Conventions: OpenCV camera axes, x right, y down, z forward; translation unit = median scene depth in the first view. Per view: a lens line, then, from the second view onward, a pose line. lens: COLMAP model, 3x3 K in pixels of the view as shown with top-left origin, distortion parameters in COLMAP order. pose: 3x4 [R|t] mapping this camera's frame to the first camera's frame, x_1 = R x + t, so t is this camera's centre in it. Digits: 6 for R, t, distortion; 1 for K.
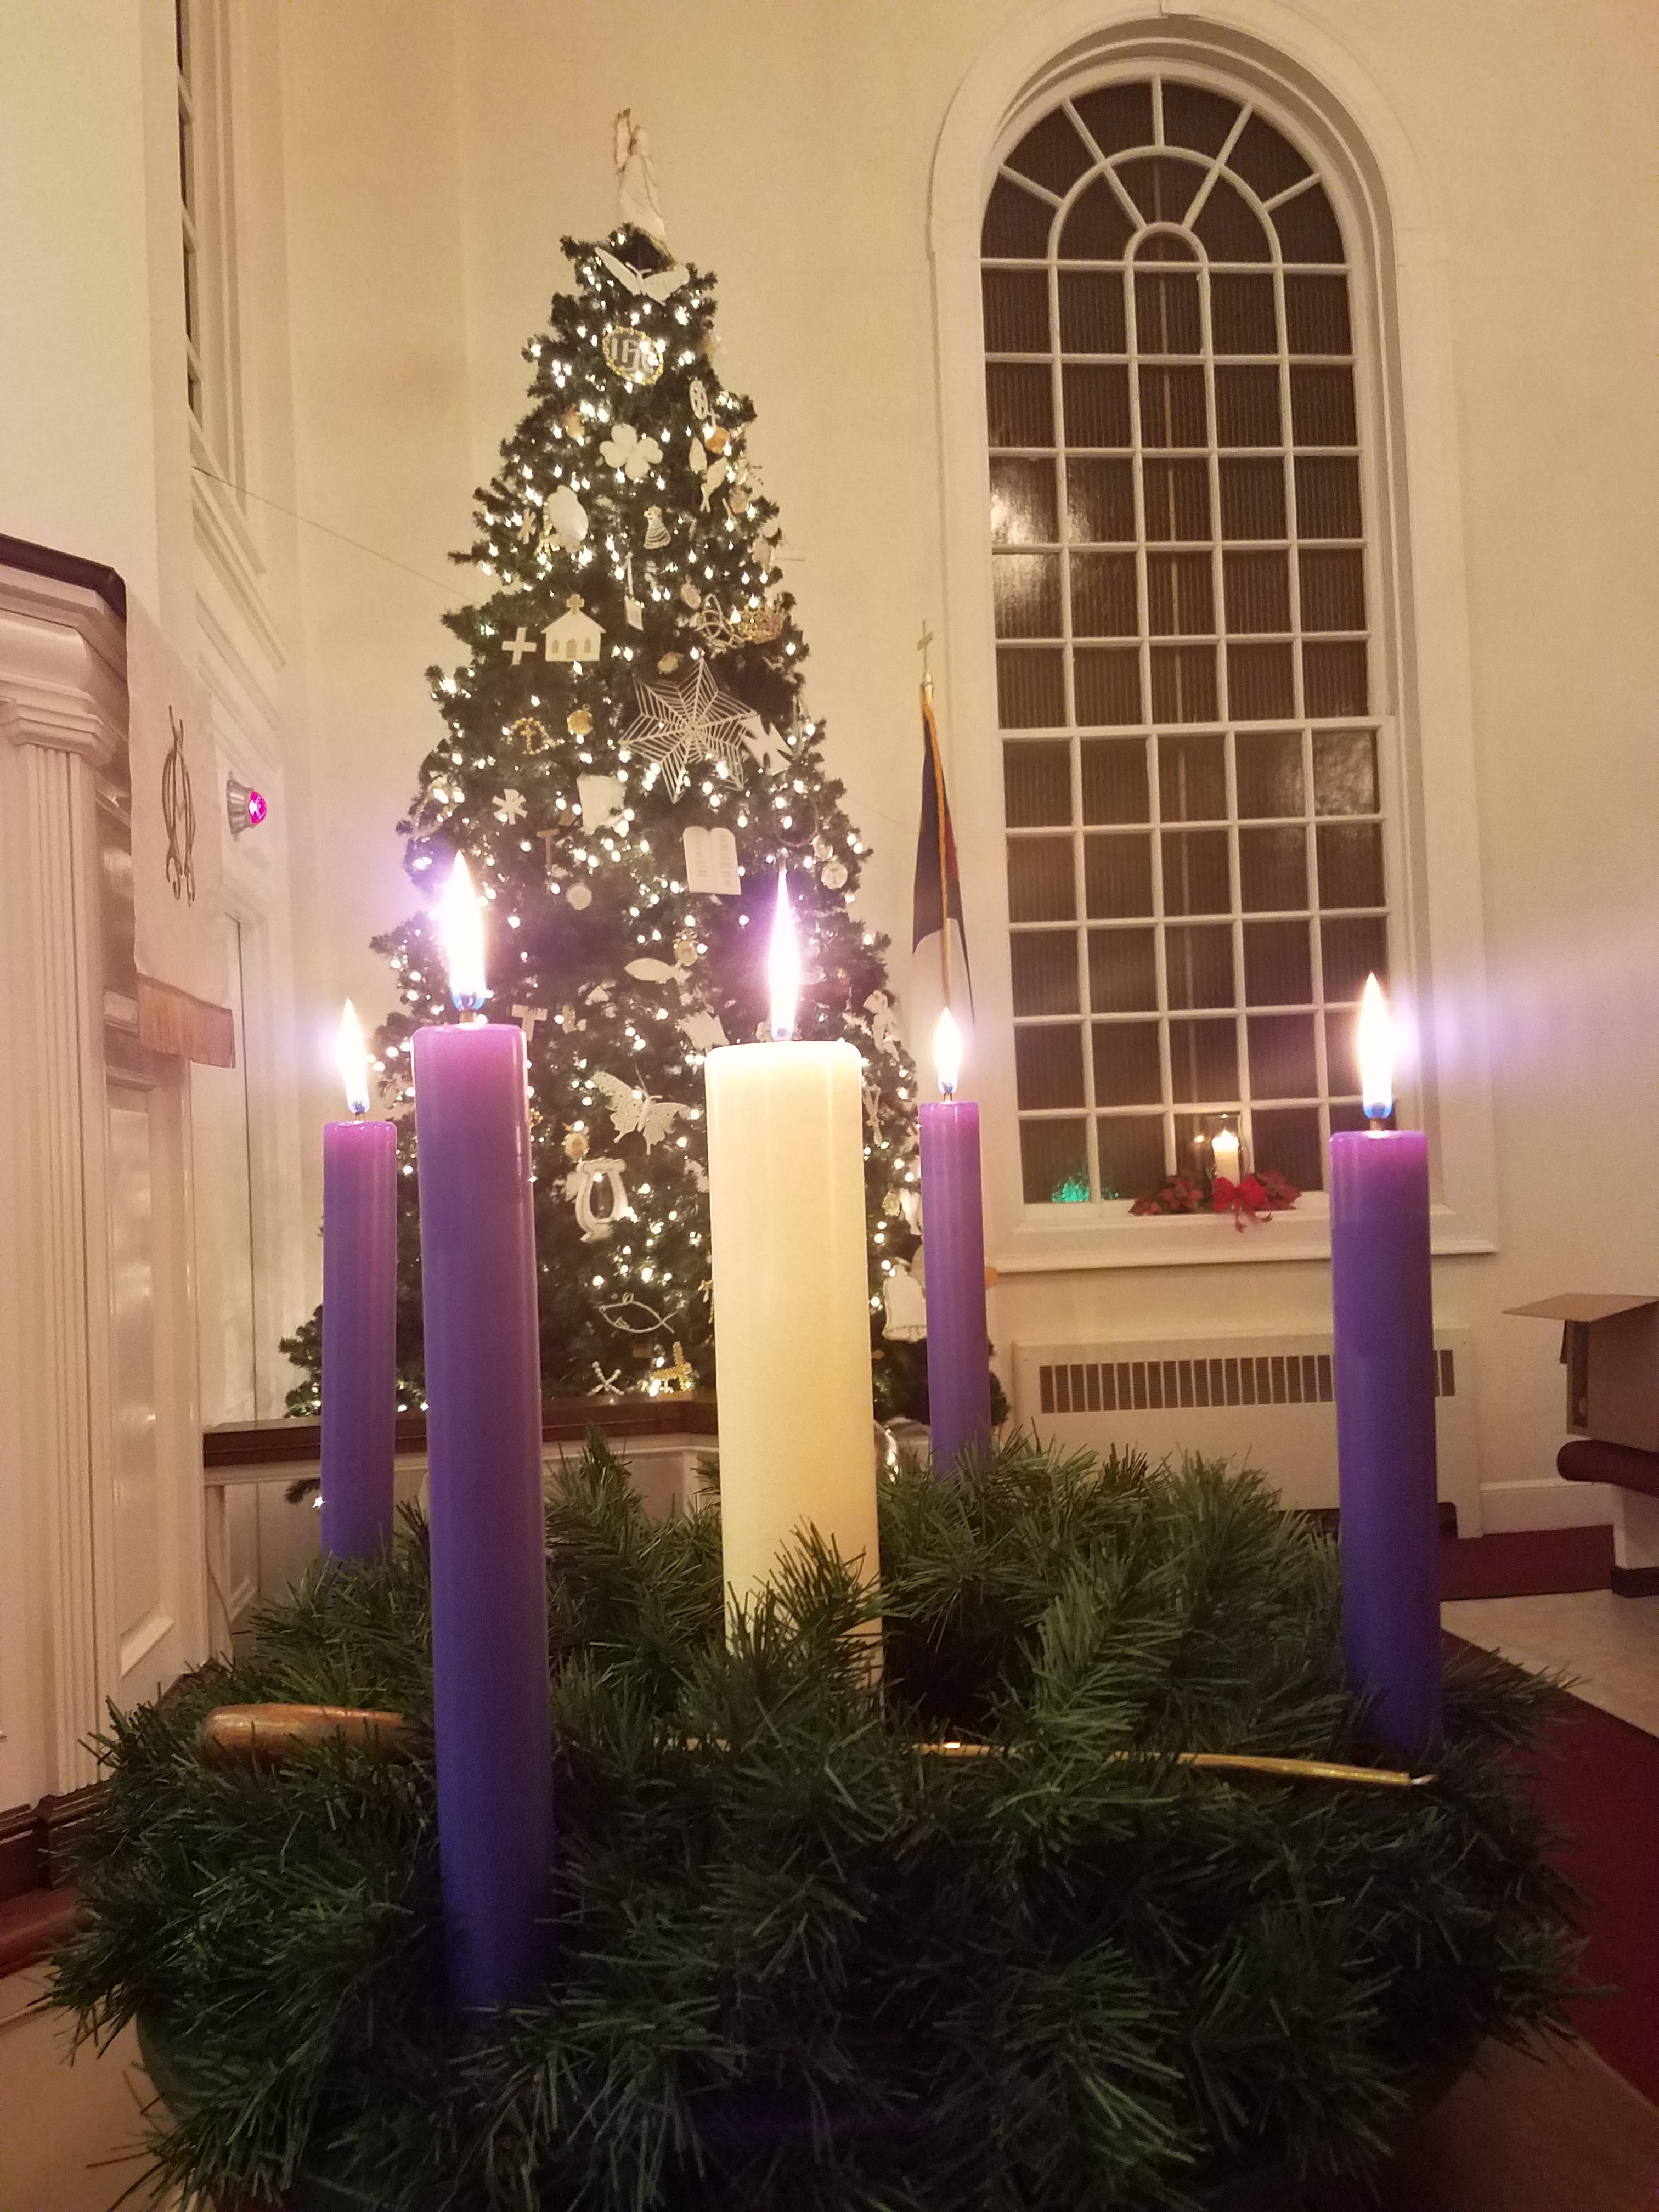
lens RADIAL K [[1713.4, 0, 776.8], [0, 1713.4, 1117.3], [0, 0, 1]] dist [0.190653, -0.276221]
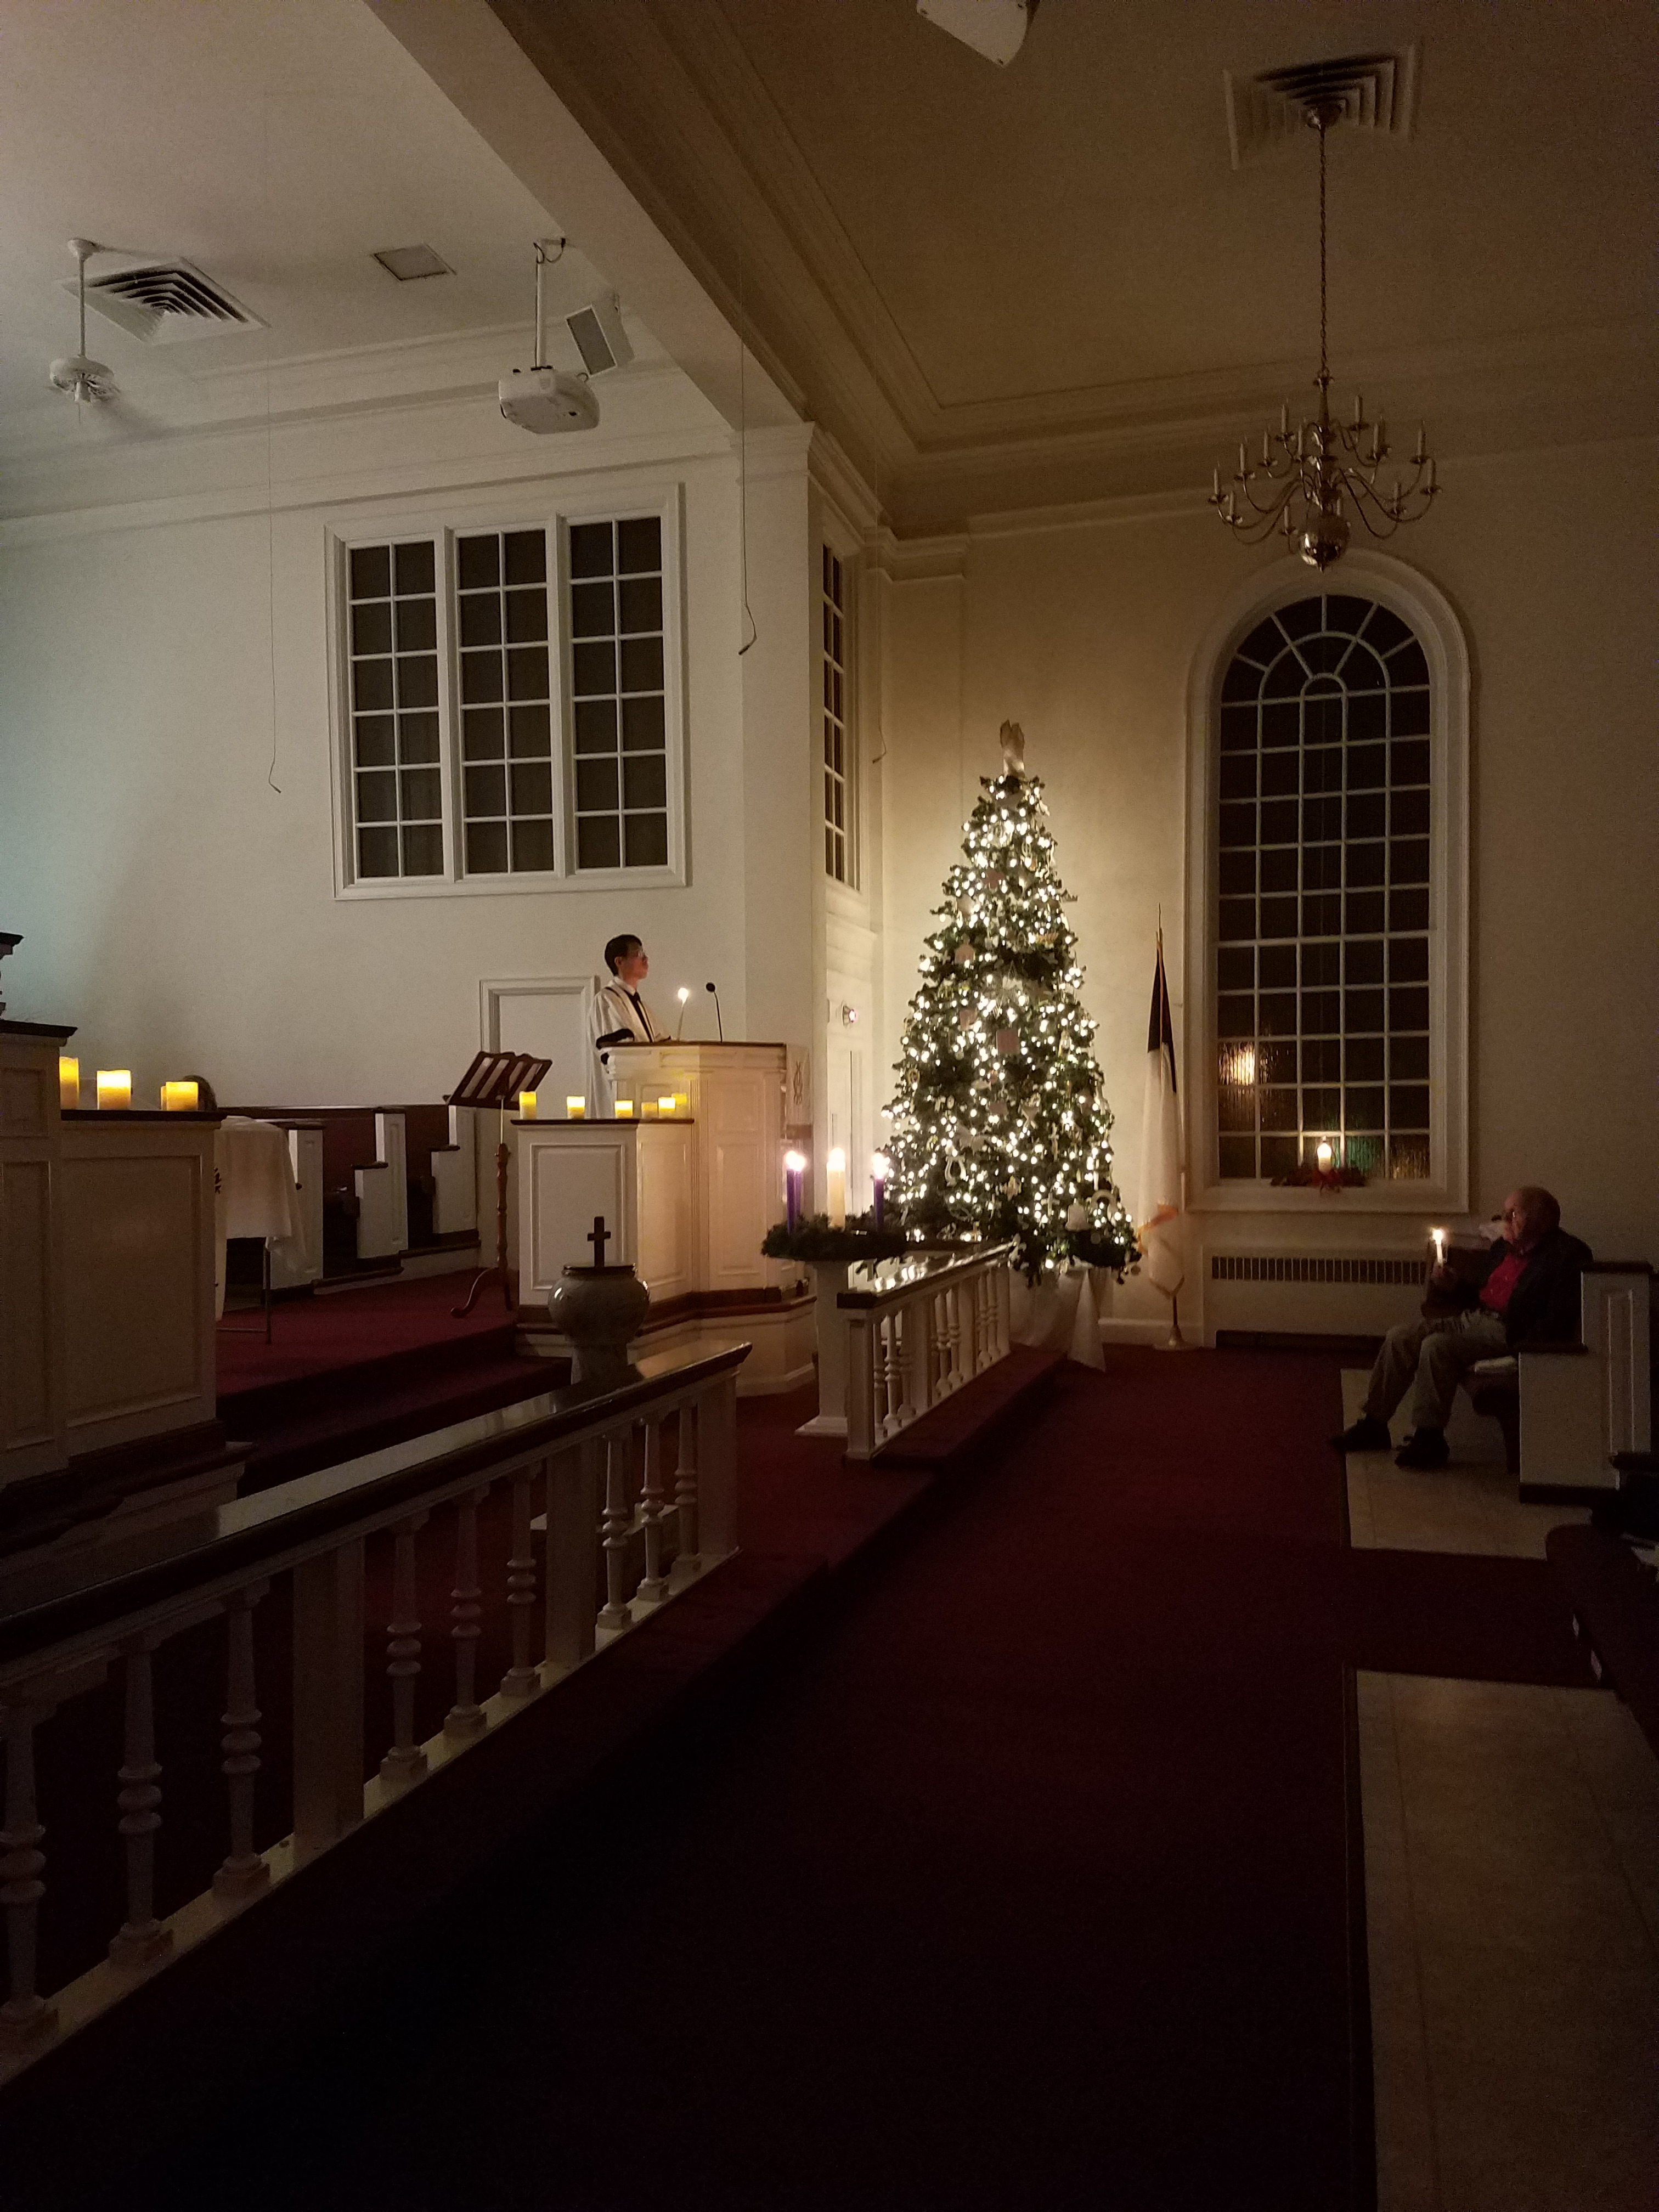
lens RADIAL K [[1713.4, 0, 776.8], [0, 1713.4, 1117.3], [0, 0, 1]] dist [0.190653, -0.276221]
pose [[0.914661, 0.025394, -0.403424, 0.462329], [-0.012774, 0.999342, 0.033942, -0.079824], [0.404021, -0.025892, 0.914383, -1.014313]]
